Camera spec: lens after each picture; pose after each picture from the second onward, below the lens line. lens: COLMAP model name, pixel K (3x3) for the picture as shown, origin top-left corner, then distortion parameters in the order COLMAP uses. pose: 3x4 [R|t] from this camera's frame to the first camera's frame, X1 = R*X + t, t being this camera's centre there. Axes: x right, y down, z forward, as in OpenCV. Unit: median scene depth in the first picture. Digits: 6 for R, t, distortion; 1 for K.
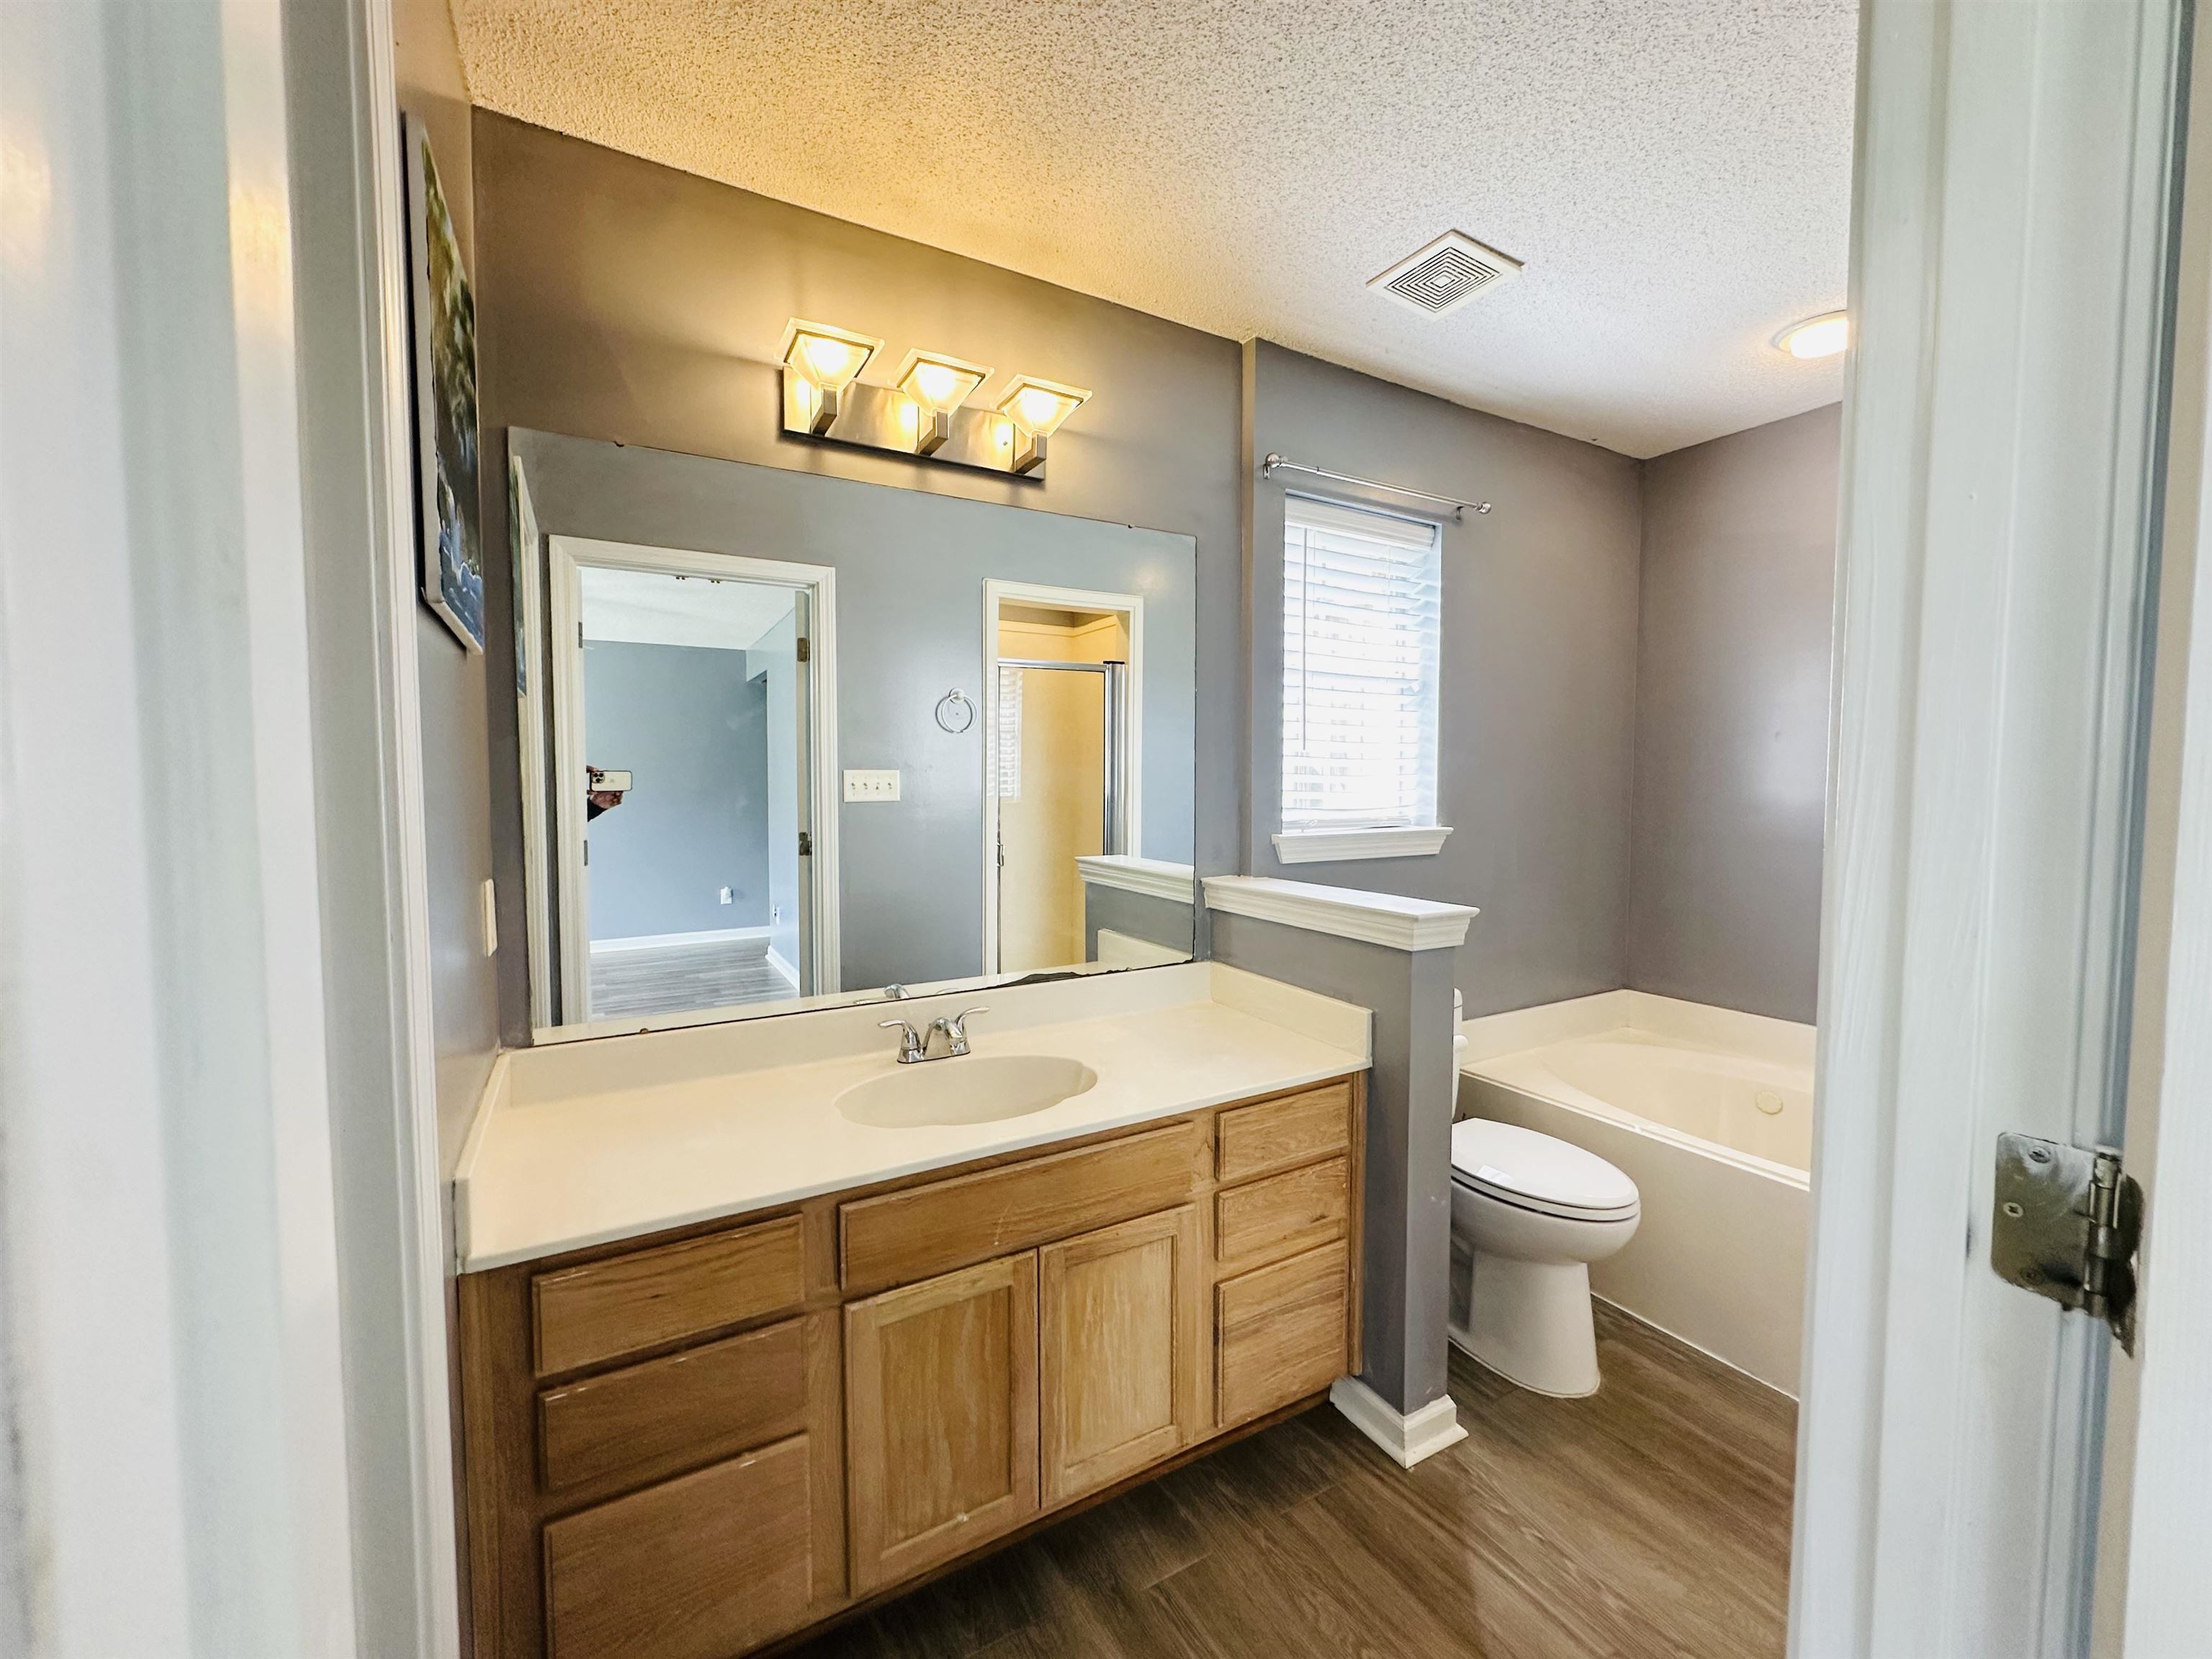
lens RADIAL K [[882.8, 0, 1107.9], [0, 882.8, 827.5], [0, 0, 1]] dist [-0.010670, 0.002916]
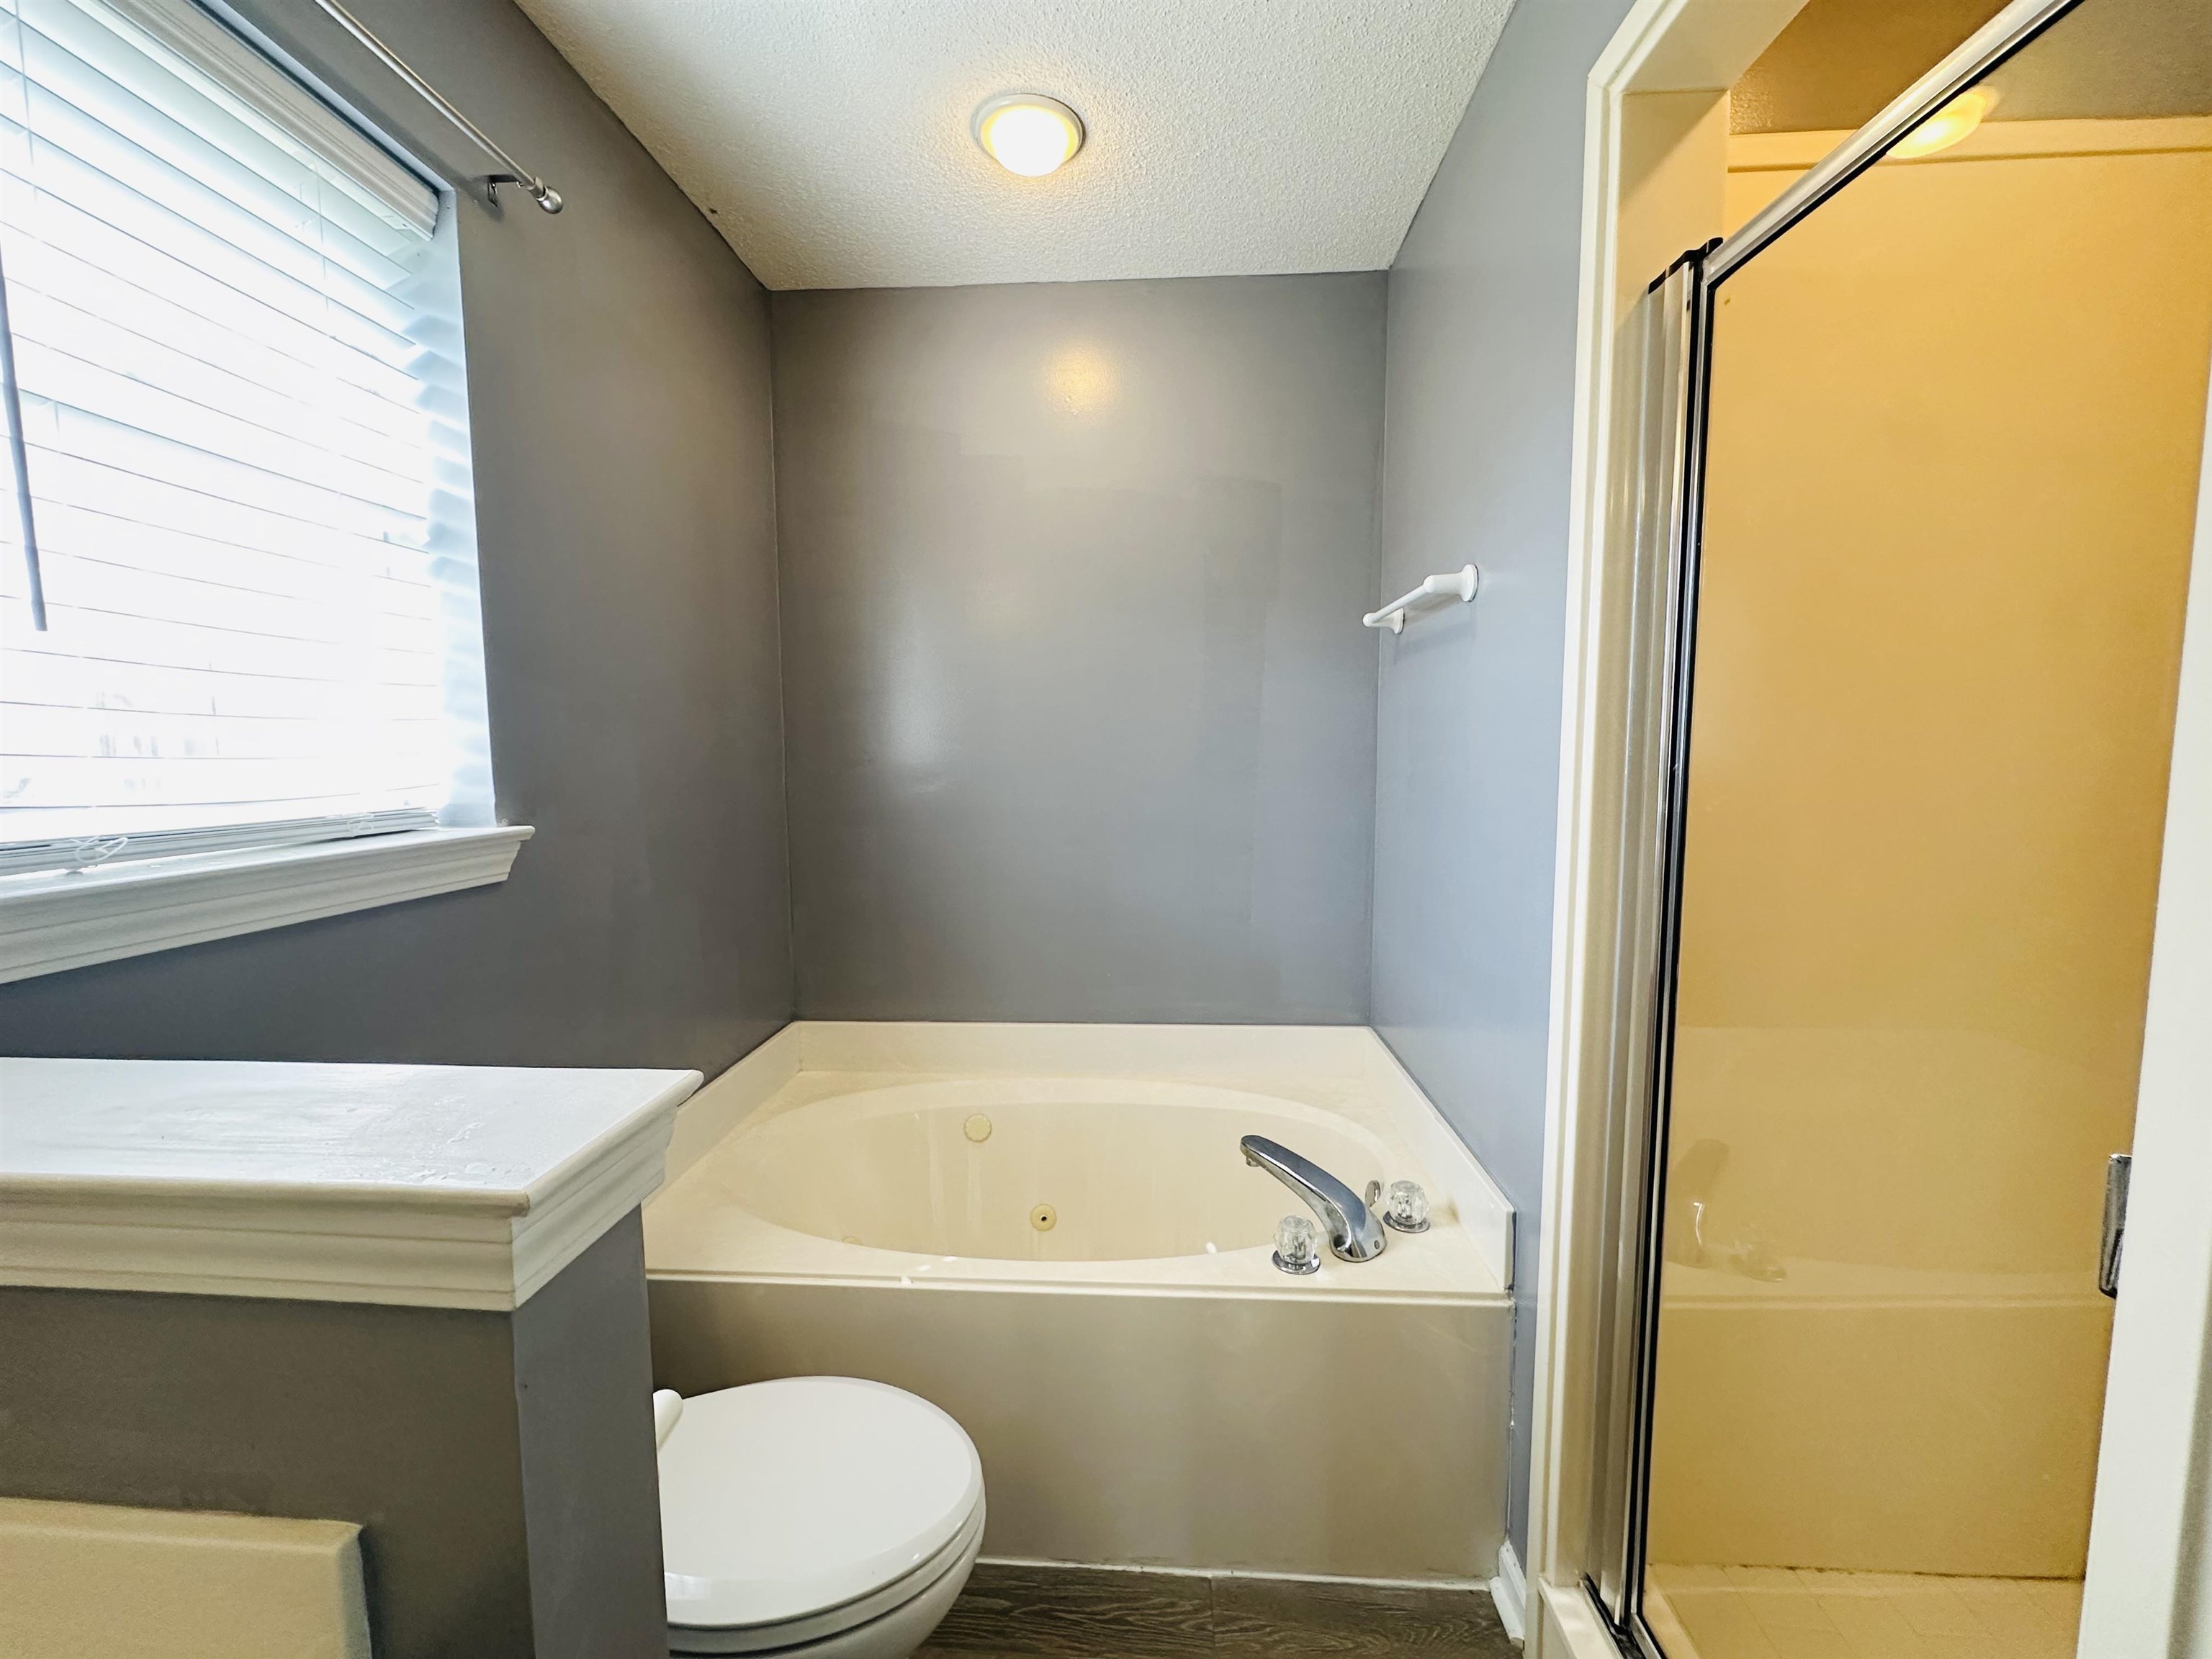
lens RADIAL K [[882.8, 0, 1109.7], [0, 882.8, 829.7], [0, 0, 1]] dist [-0.010670, 0.002916]
pose [[0.542142, -0.079031, 0.836562, 0.146703], [0.045943, 0.996866, 0.064401, -0.015175], [-0.839030, 0.003520, 0.544074, 0.443750]]
